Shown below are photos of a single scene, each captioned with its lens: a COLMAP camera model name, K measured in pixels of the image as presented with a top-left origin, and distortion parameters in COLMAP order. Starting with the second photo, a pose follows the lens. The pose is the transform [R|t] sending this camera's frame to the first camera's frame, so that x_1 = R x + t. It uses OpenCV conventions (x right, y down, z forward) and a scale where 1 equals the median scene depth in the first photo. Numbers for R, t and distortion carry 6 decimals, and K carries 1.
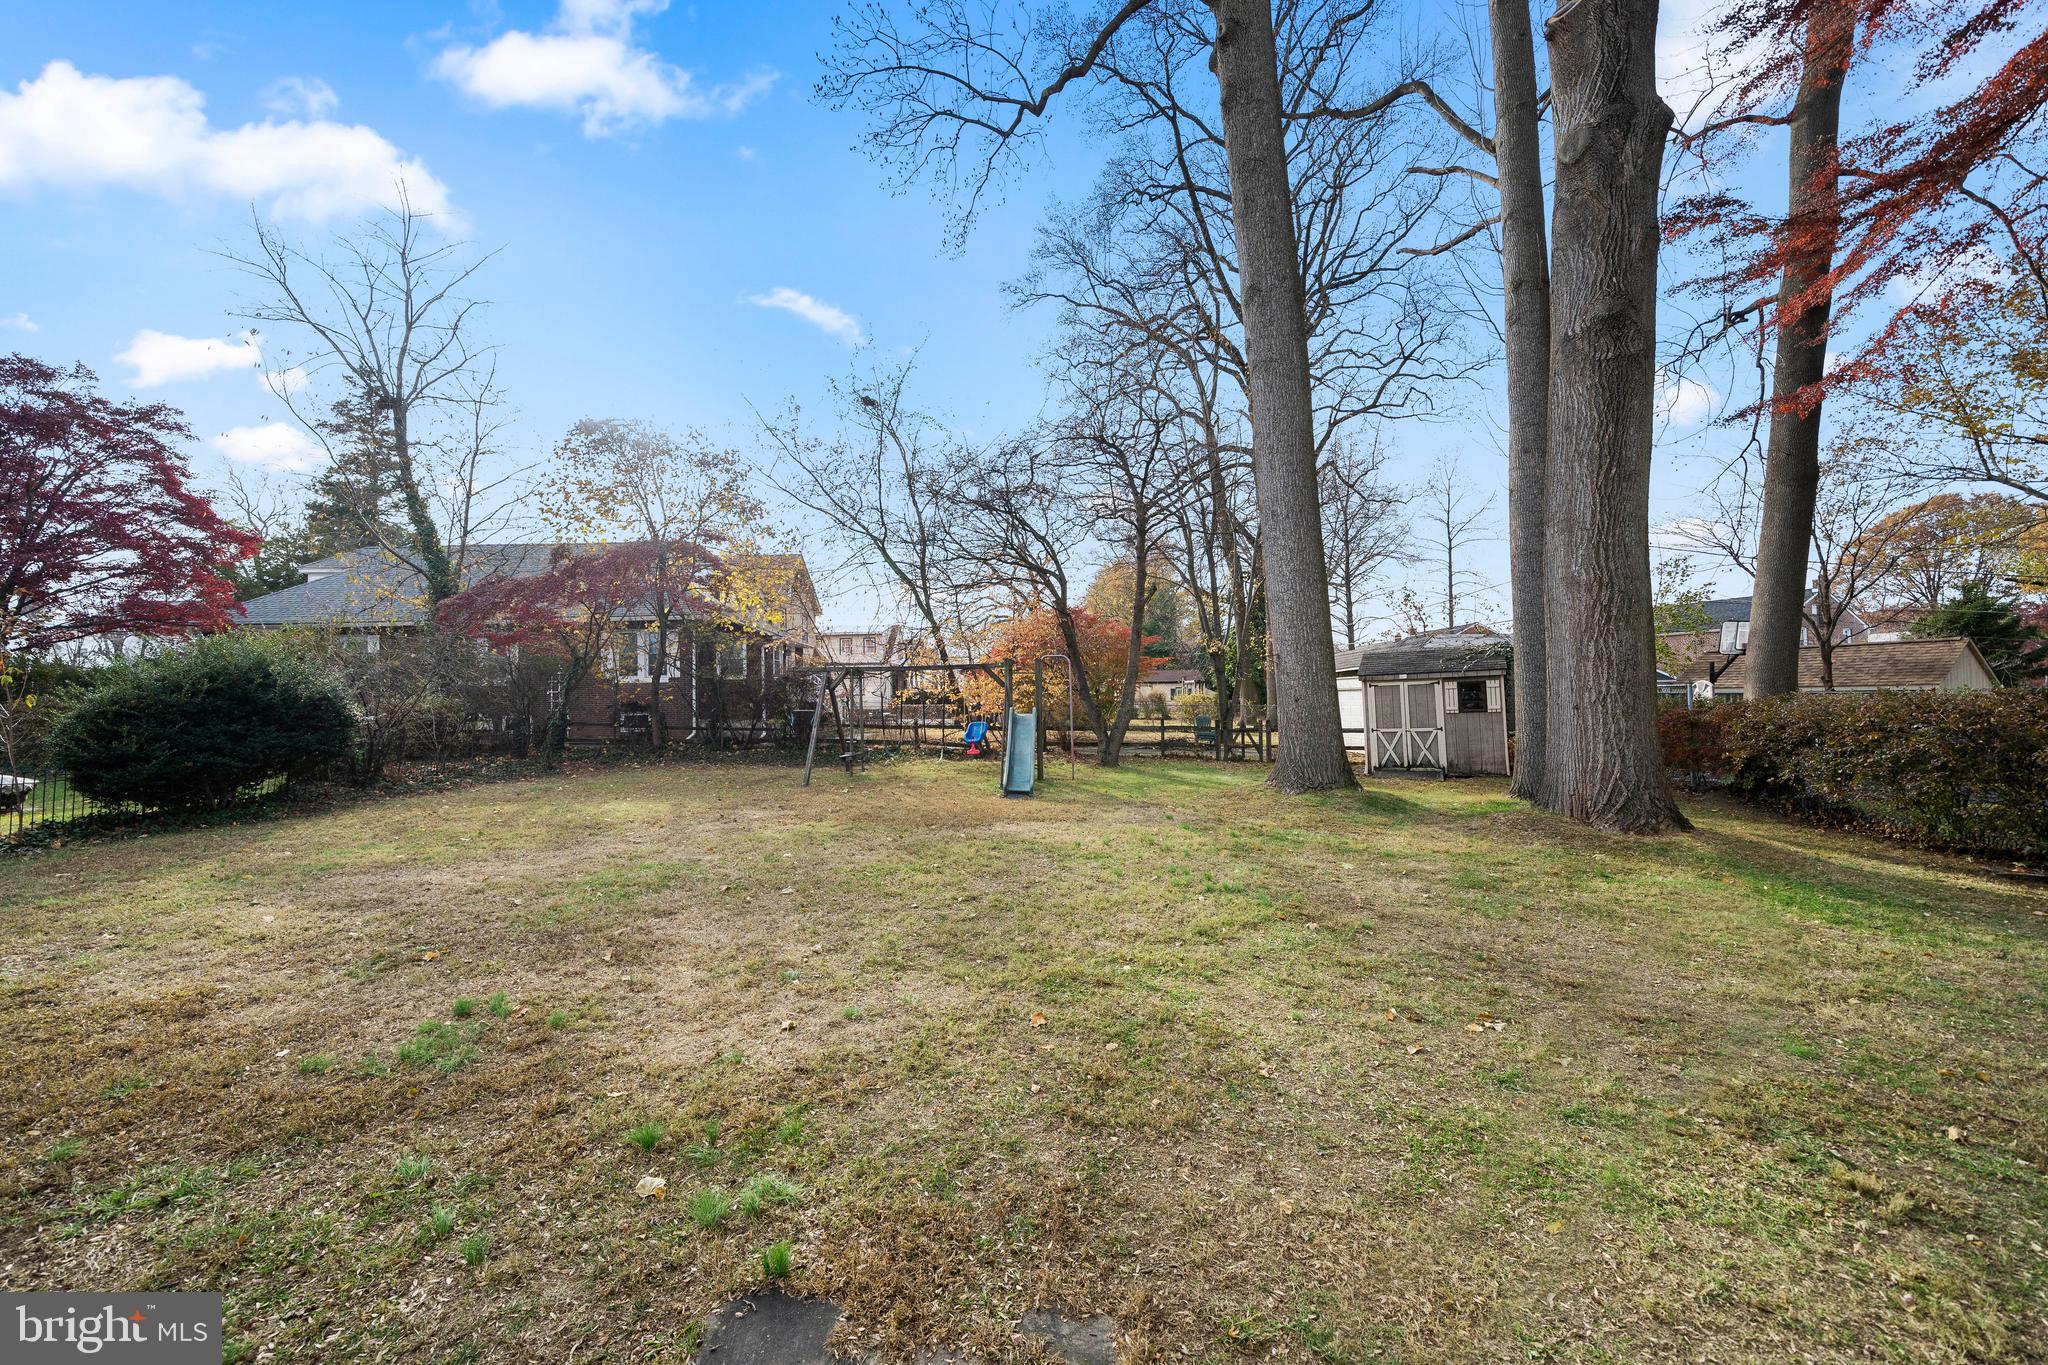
lens RADIAL K [[742.9, 0, 1022.2], [0, 742.9, 689.6], [0, 0, 1]] dist [-0.001652, -0.000144]
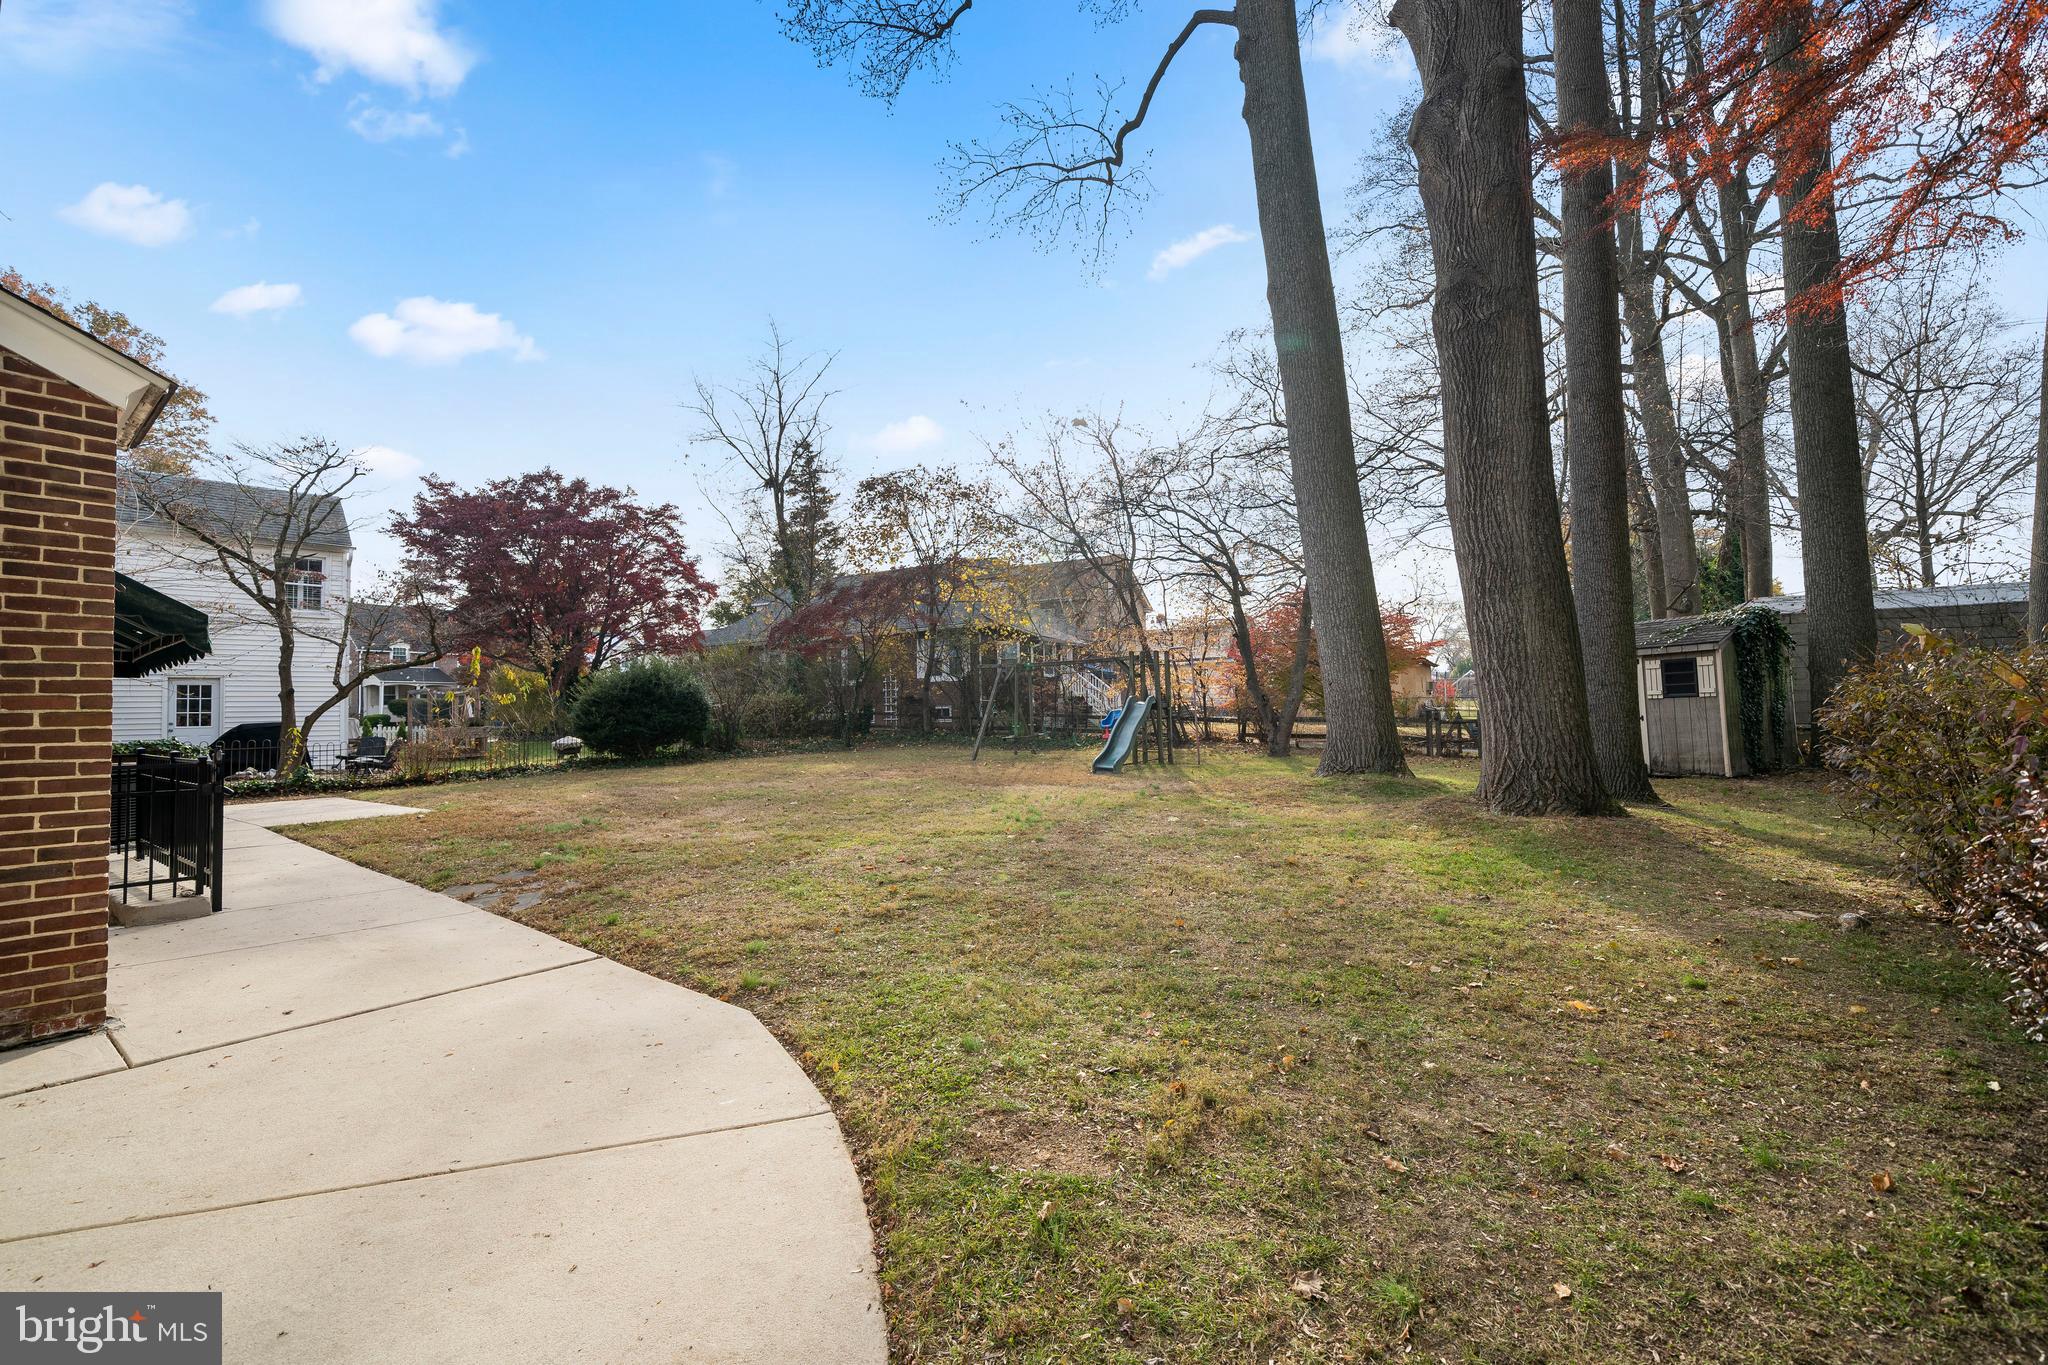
lens RADIAL K [[812.1, 0, 1026.7], [0, 812.1, 688.1], [0, 0, 1]] dist [0.000124, 0.000067]
pose [[0.866328, -0.012612, -0.499316, 0.370572], [0.012651, 0.999915, -0.003307, 0.012353], [0.499315, -0.003452, 0.866414, -0.100334]]
